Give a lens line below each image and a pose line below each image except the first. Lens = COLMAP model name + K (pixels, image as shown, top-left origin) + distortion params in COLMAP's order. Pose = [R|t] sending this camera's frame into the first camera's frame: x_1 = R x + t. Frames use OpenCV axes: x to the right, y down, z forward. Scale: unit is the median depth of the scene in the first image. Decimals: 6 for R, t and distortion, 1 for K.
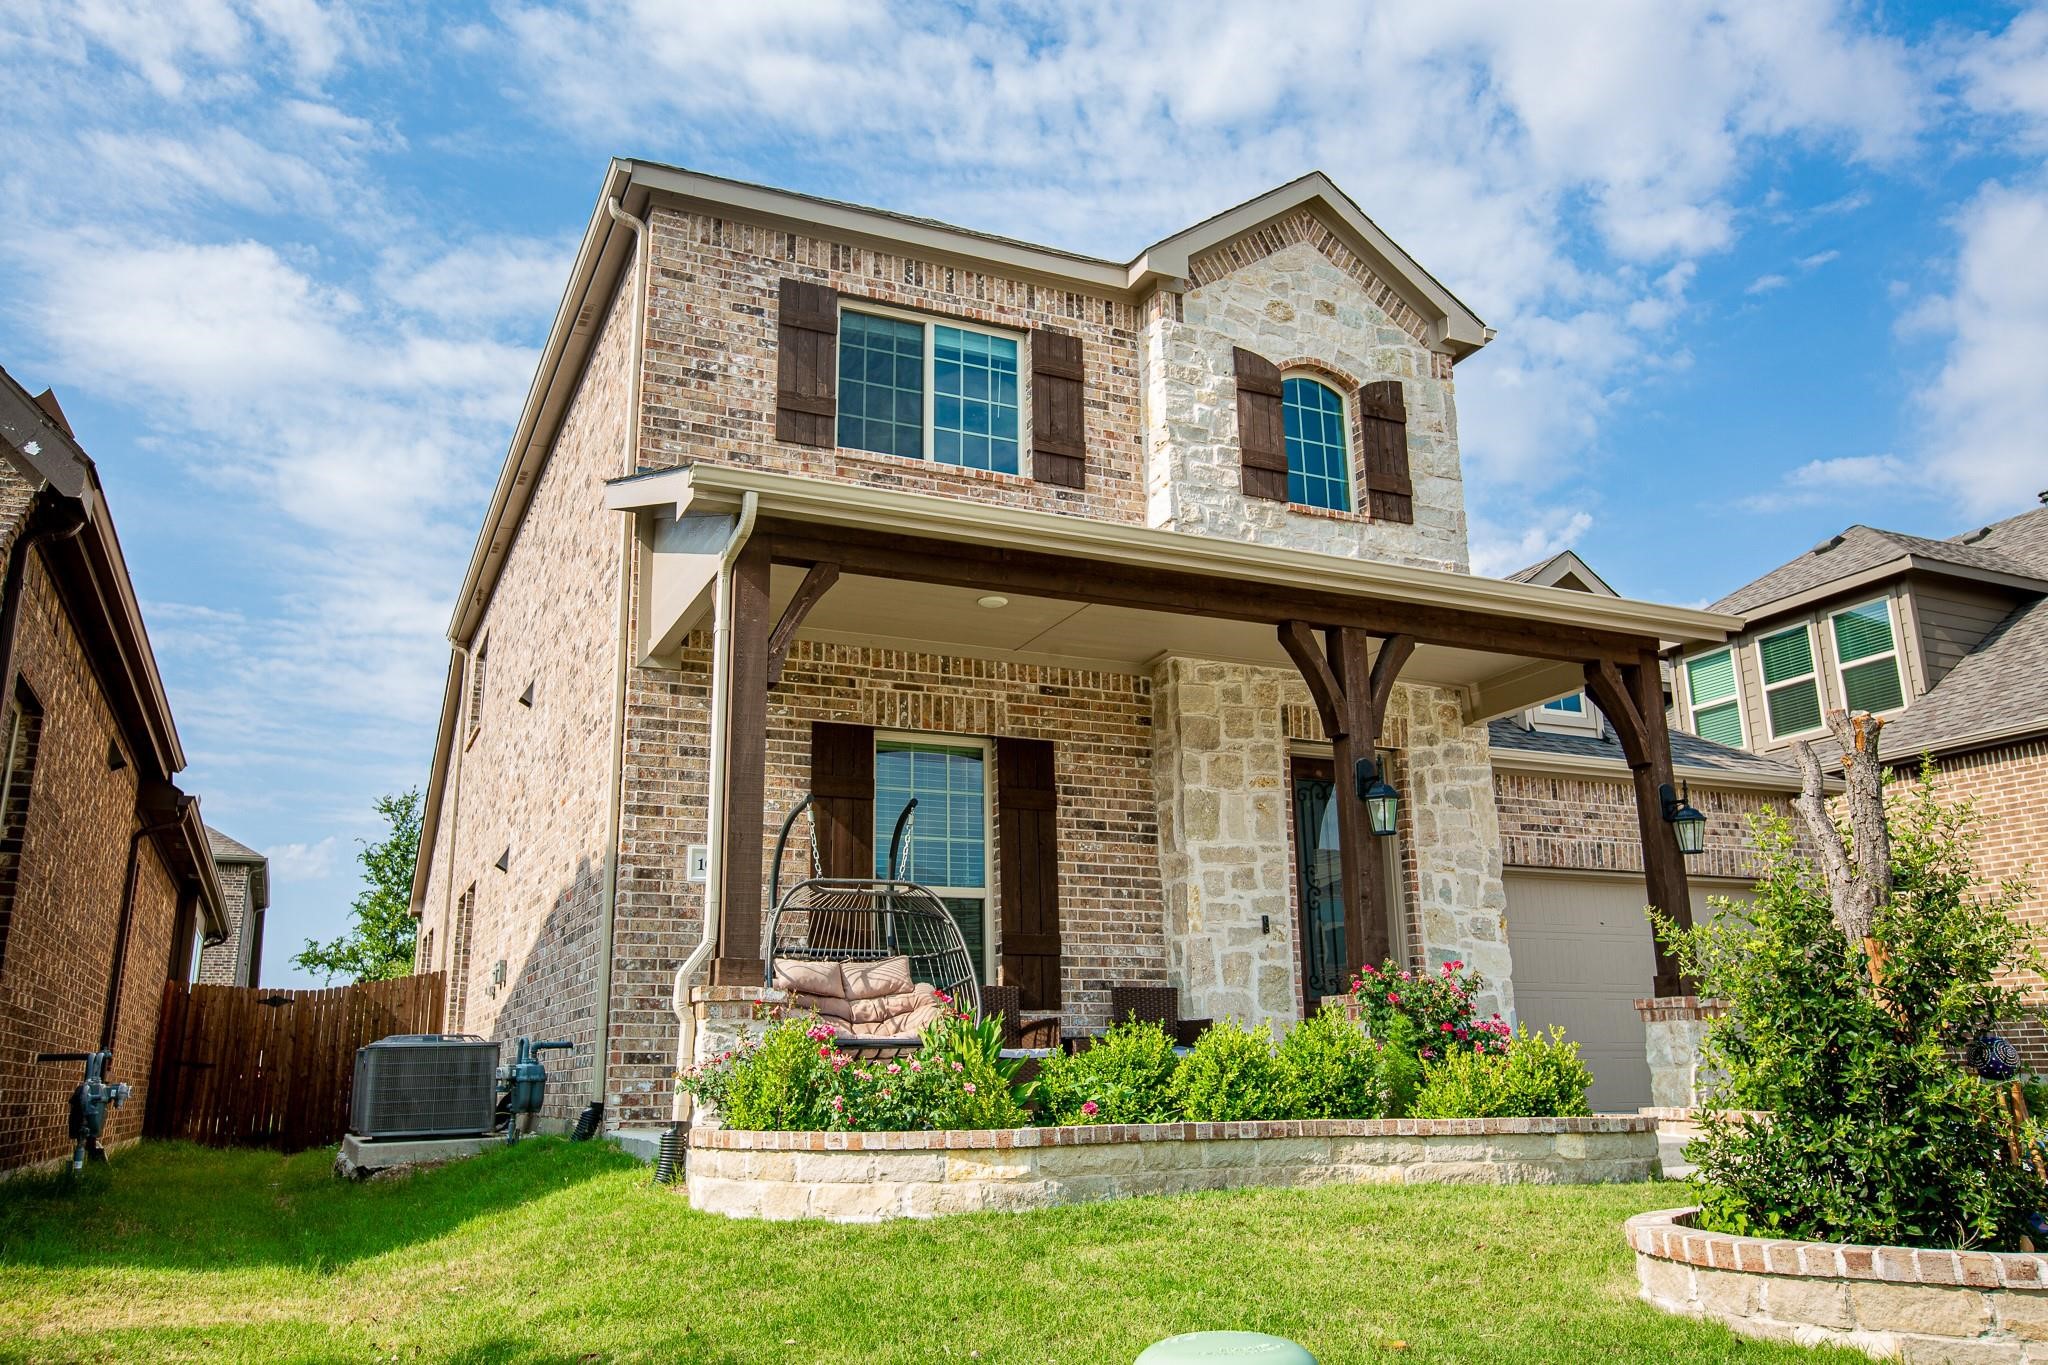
lens RADIAL K [[1581.0, 0, 1028.7], [0, 1581.0, 686.0], [0, 0, 1]] dist [-0.013837, 0.041623]
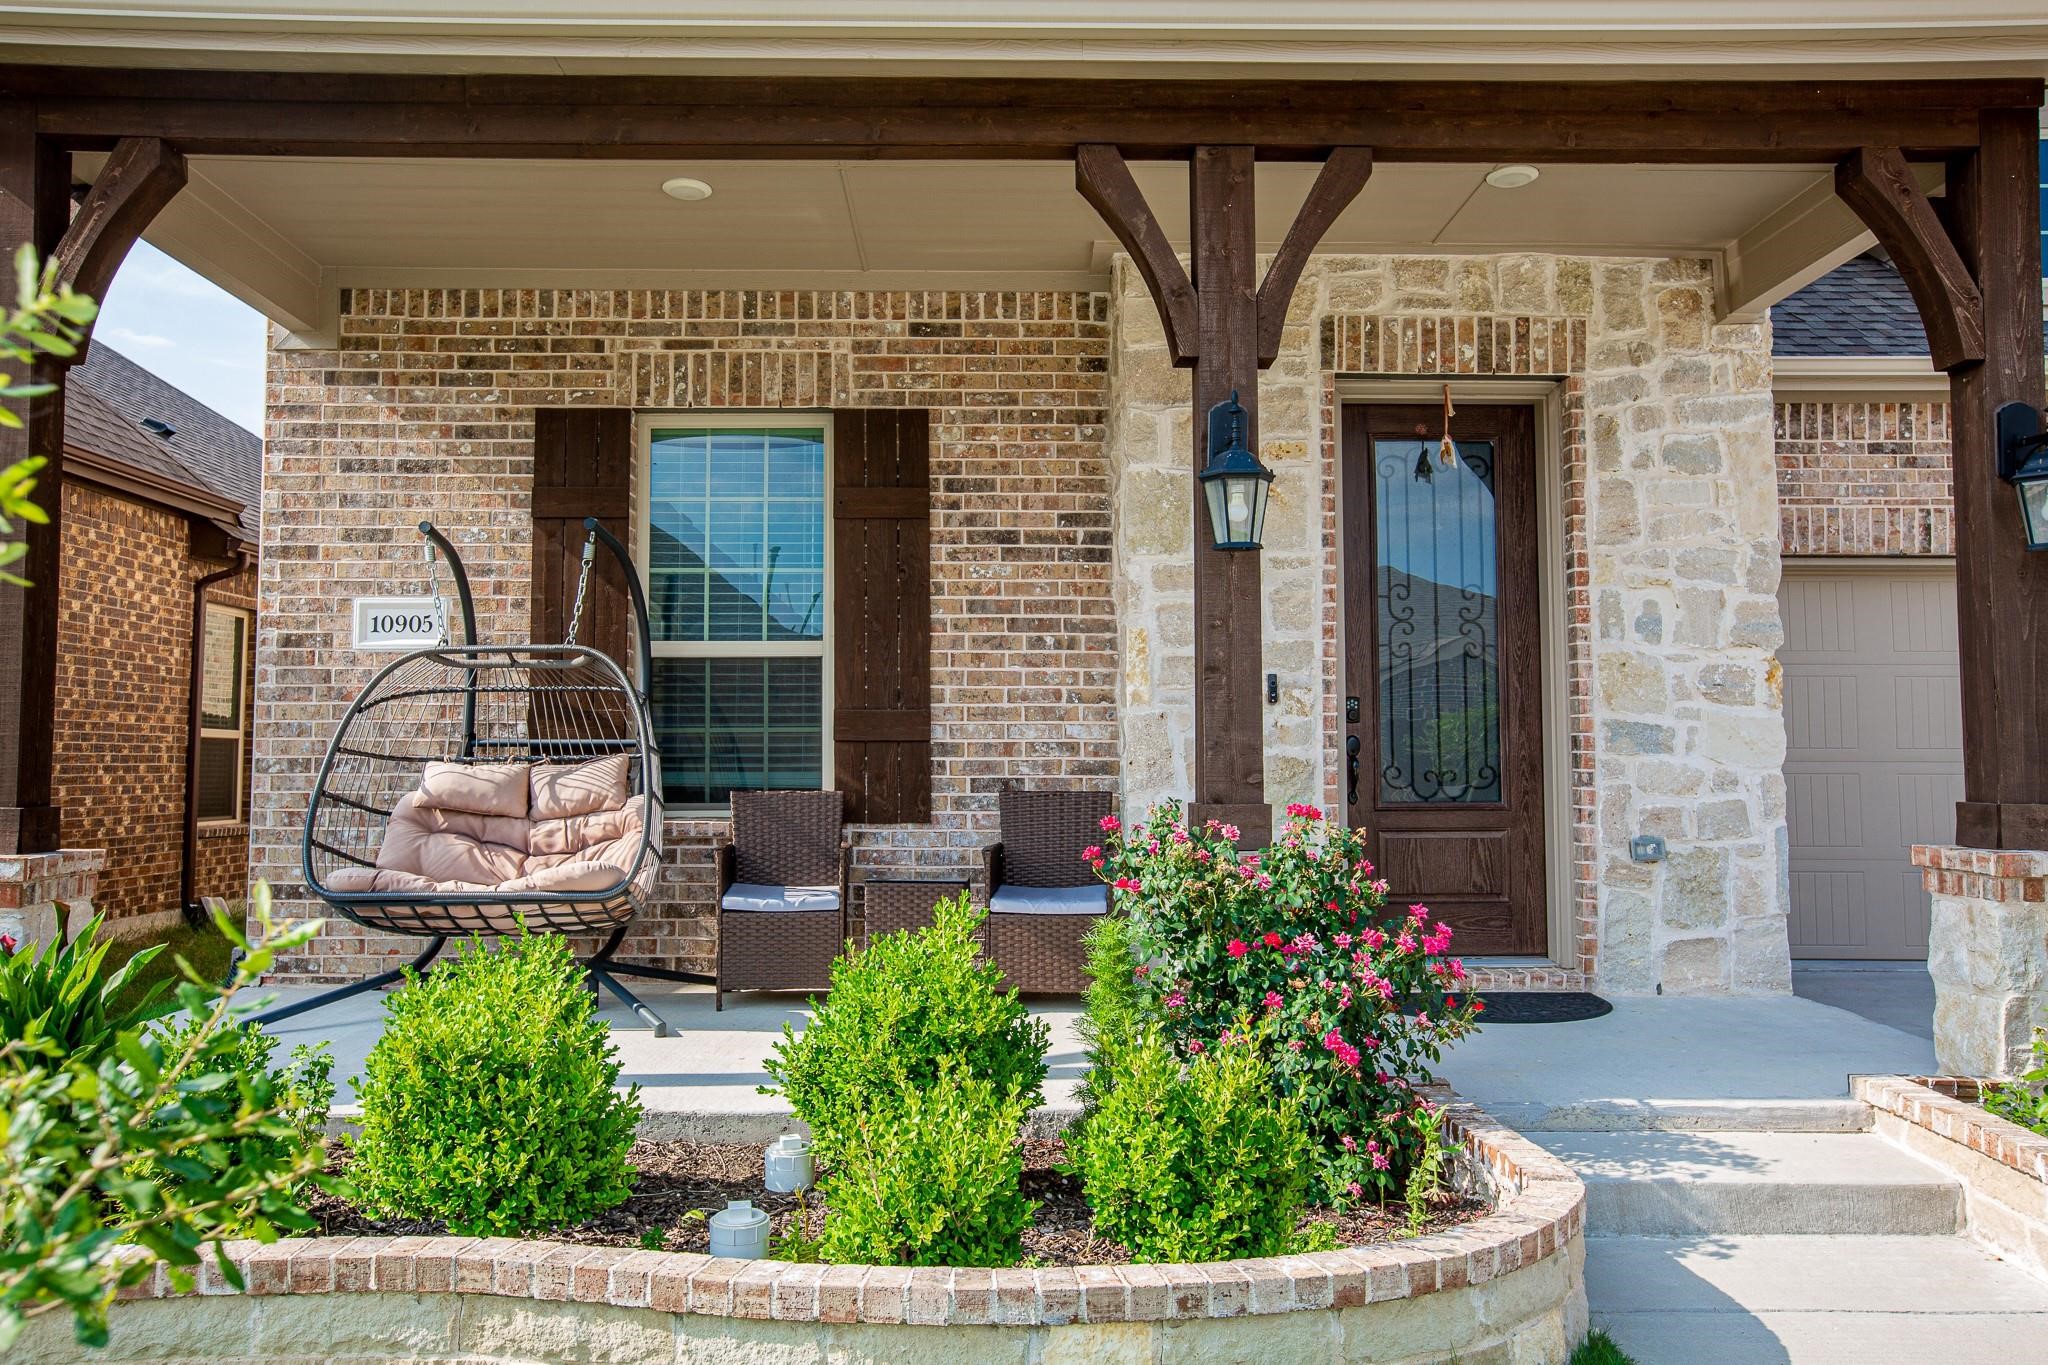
lens RADIAL K [[1581.0, 0, 1015.7], [0, 1581.0, 672.8], [0, 0, 1]] dist [-0.013837, 0.041623]
pose [[0.913251, -0.008405, -0.407312, 0.311575], [0.085498, 0.981477, 0.171445, 0.033414], [0.398326, -0.191396, 0.897053, 0.426342]]
